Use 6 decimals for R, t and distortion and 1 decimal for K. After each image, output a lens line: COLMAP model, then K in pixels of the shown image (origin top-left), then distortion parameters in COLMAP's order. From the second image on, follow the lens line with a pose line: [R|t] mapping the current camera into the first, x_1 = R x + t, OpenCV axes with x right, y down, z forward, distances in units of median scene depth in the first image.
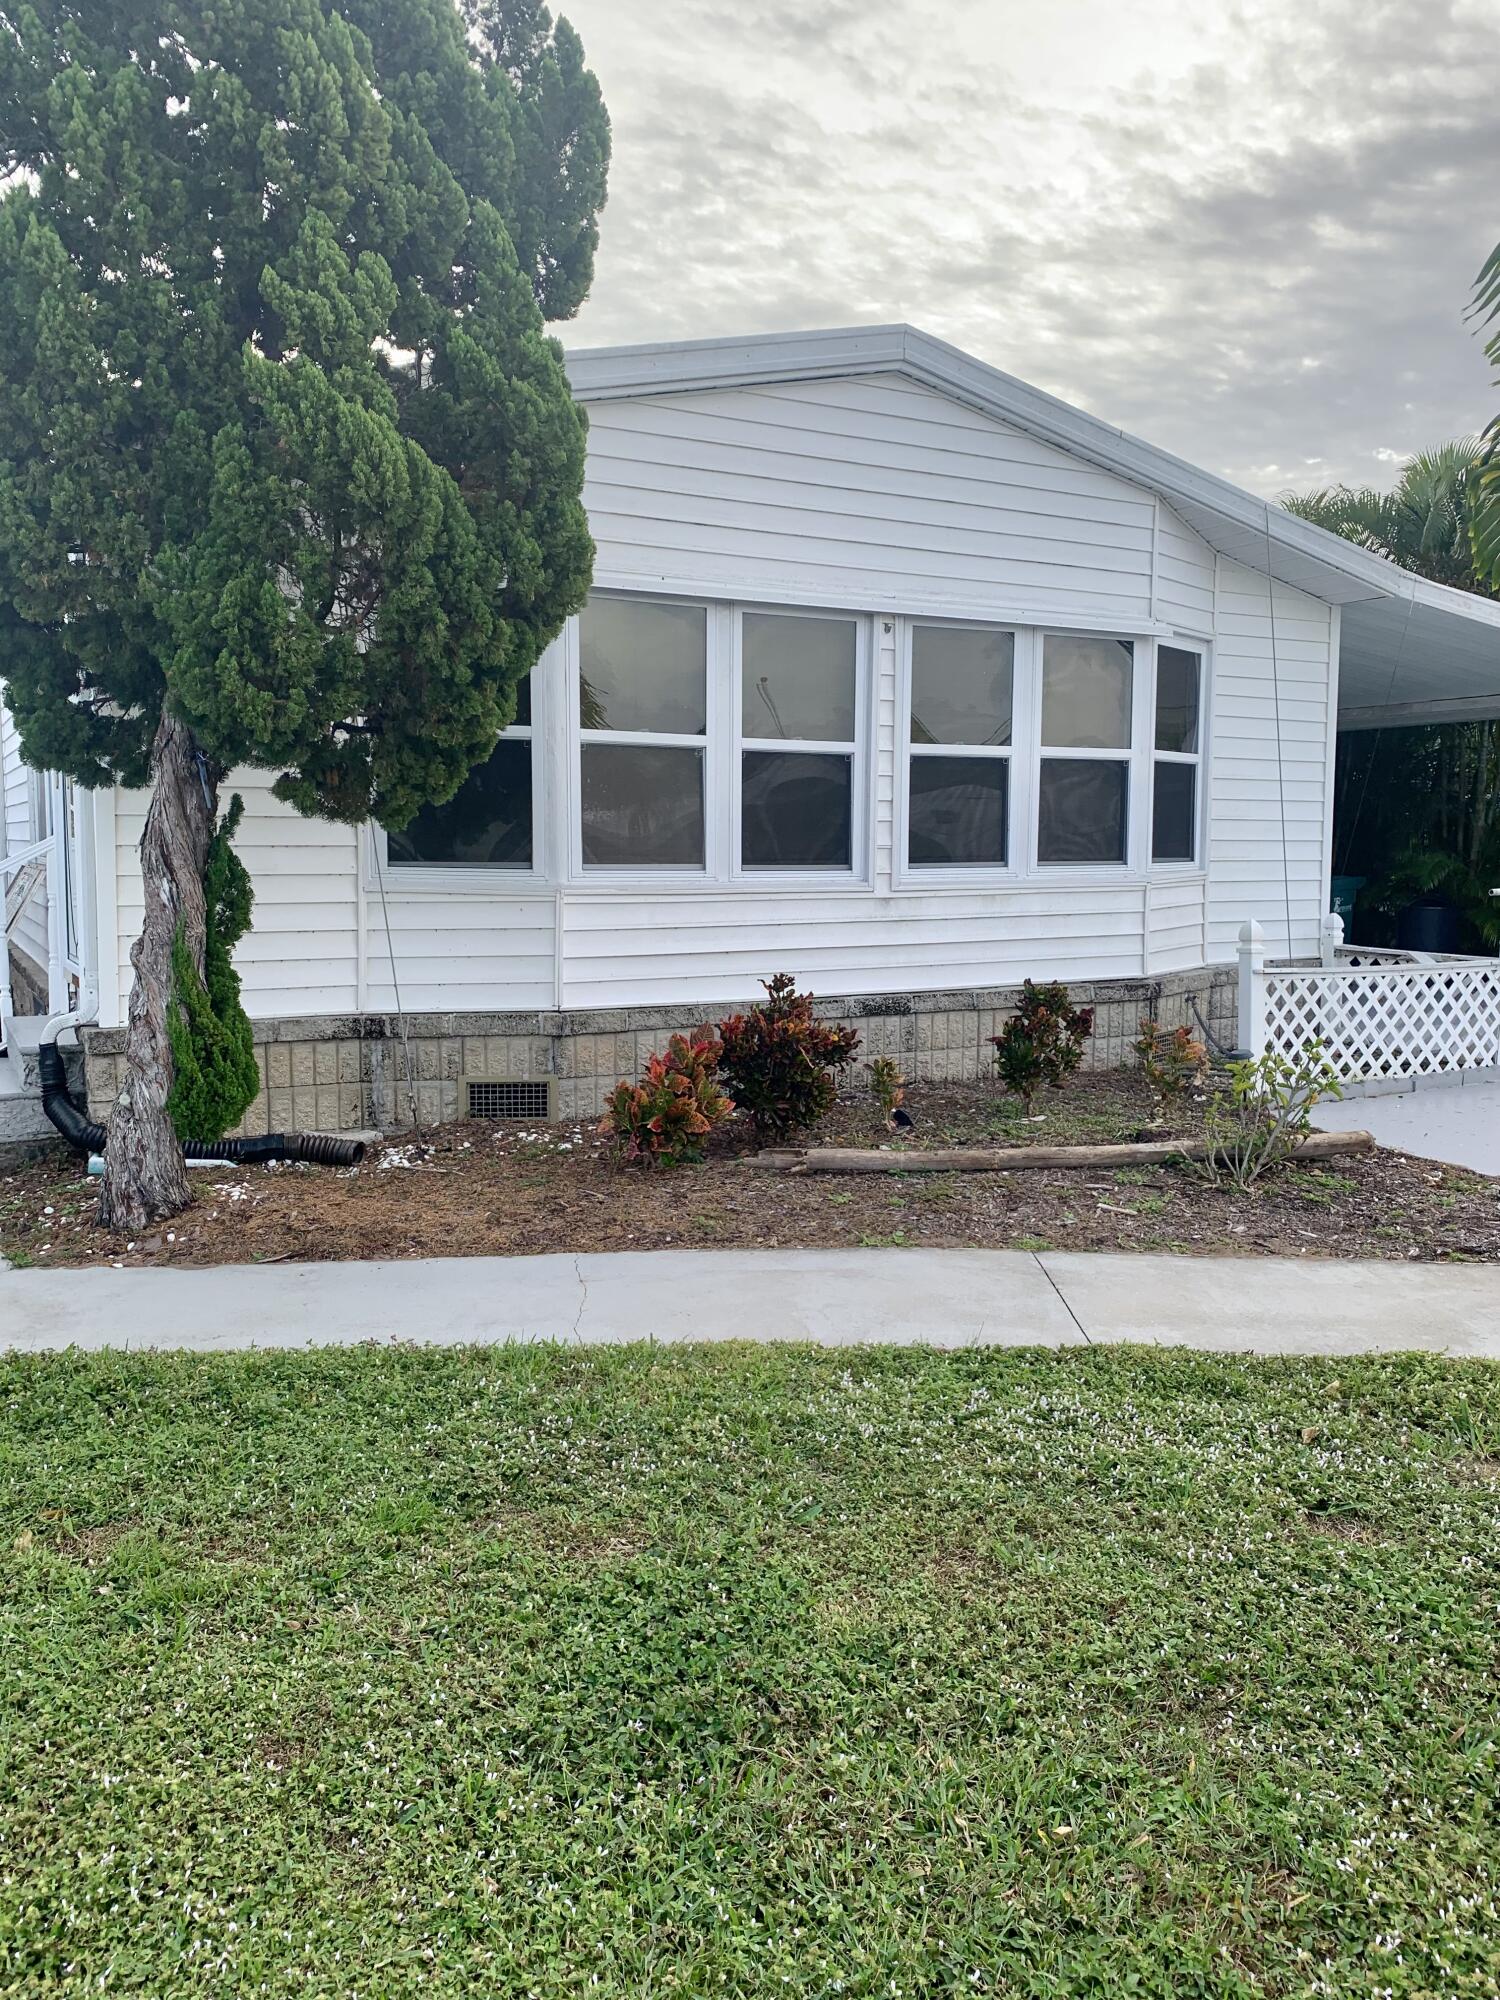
lens RADIAL K [[1533.0, 0, 750.0], [0, 1533.0, 1000.0], [0, 0, 1]] dist [0.031409, -0.040207]
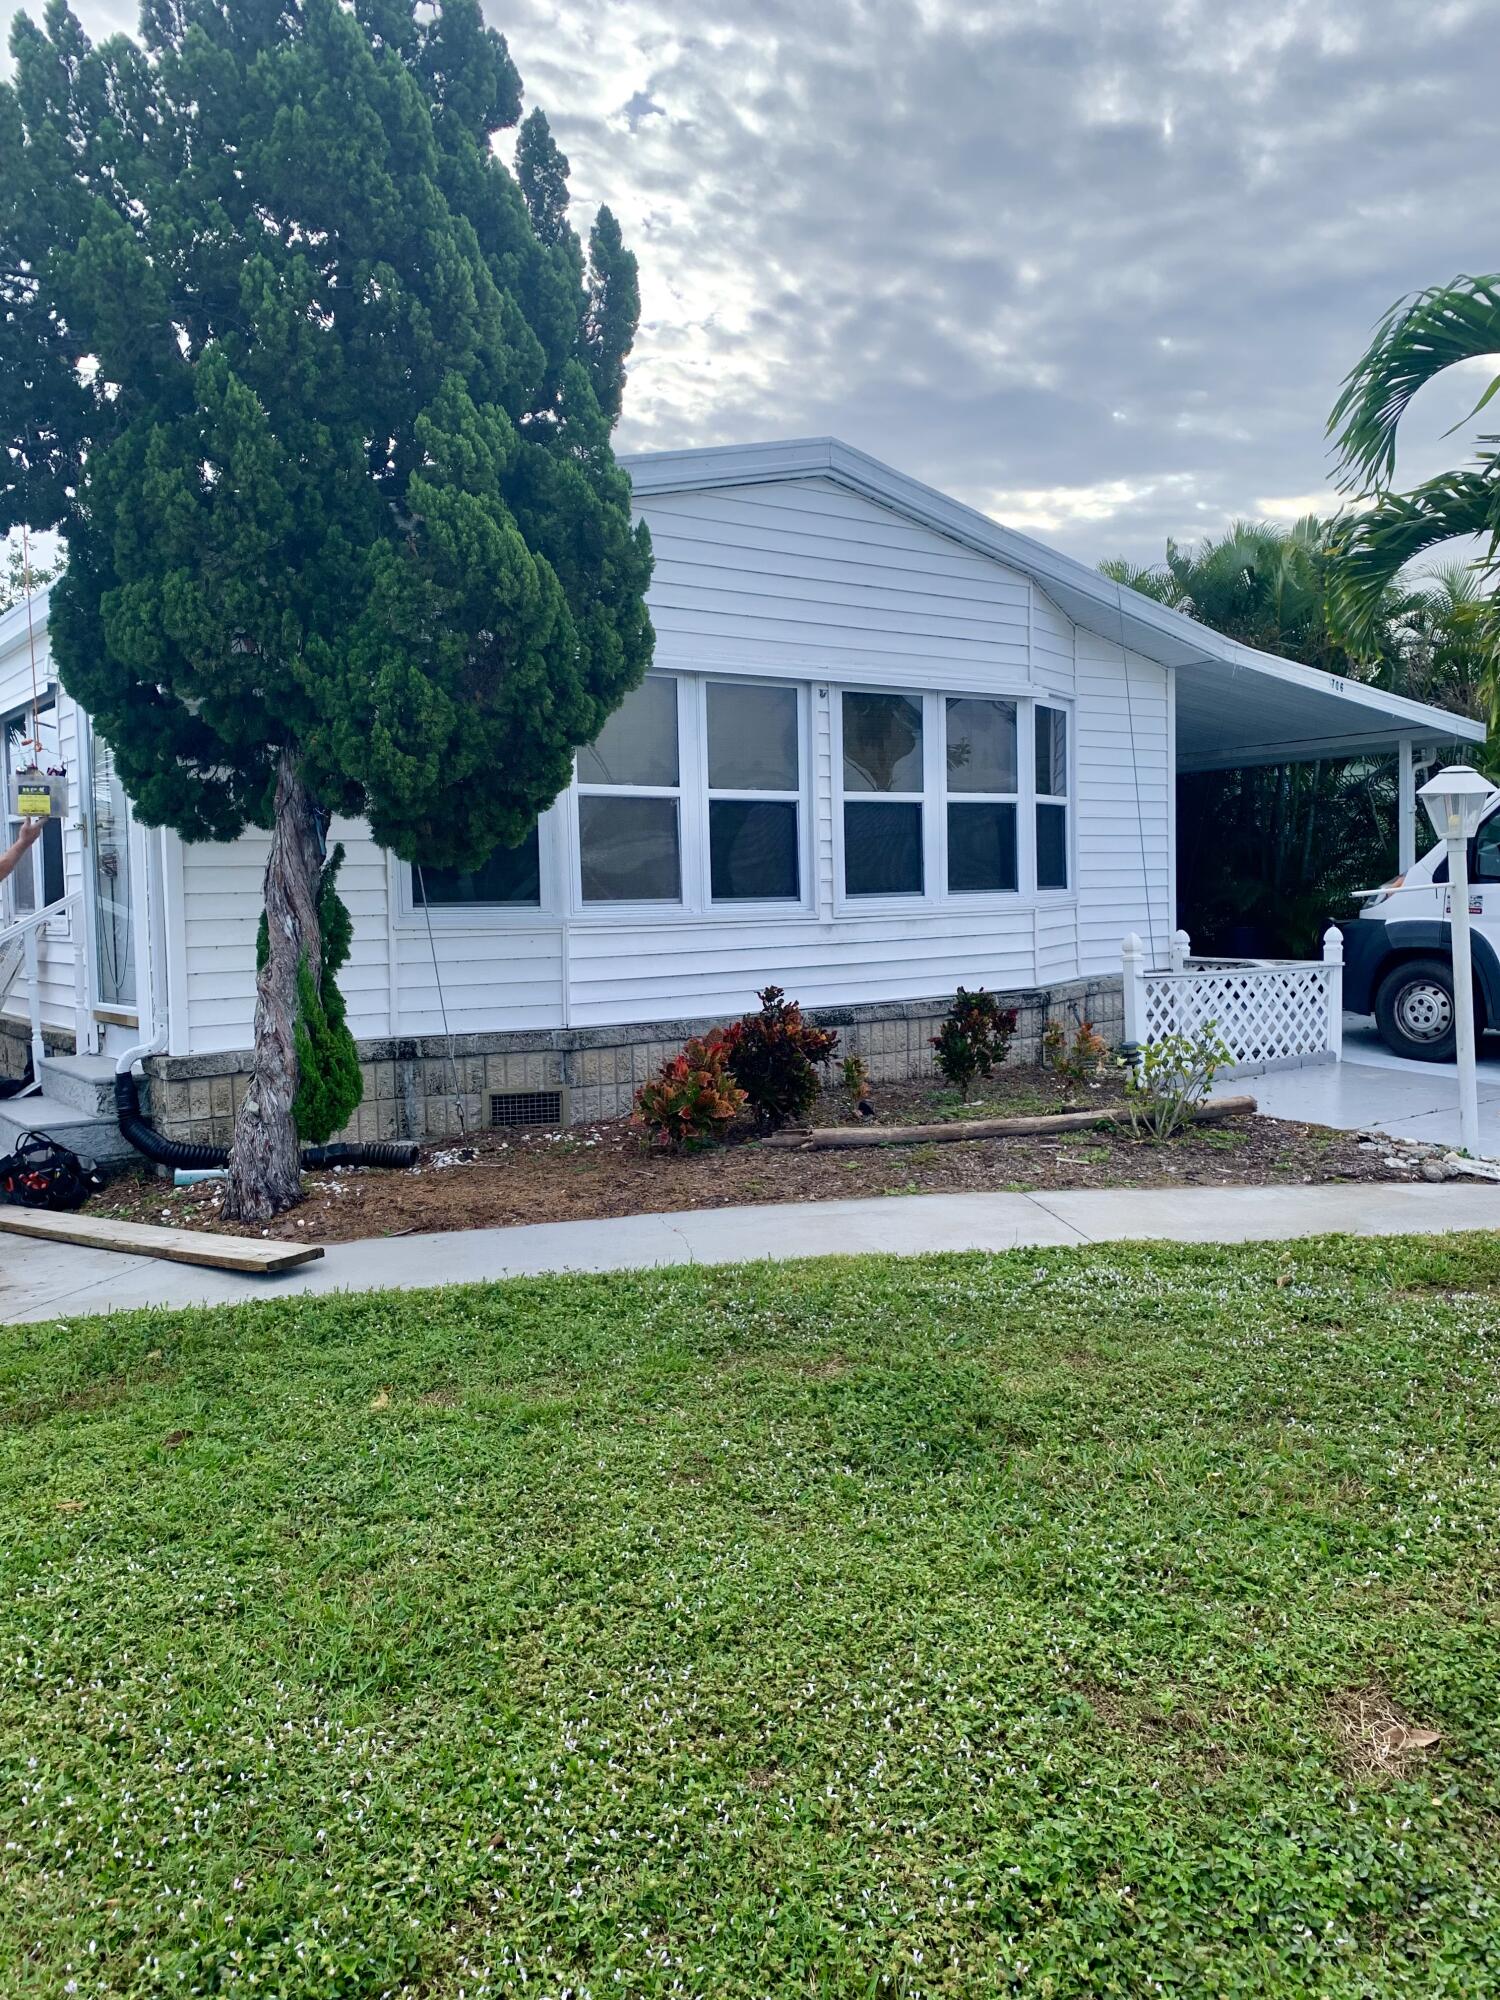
lens RADIAL K [[1531.9, 0, 751.3], [0, 1531.9, 1010.2], [0, 0, 1]] dist [0.106489, -0.245633]
pose [[0.990136, -0.038333, 0.134765, -0.145069], [0.042164, 0.998780, -0.025688, 0.028887], [-0.133616, 0.031117, 0.990545, -0.159879]]
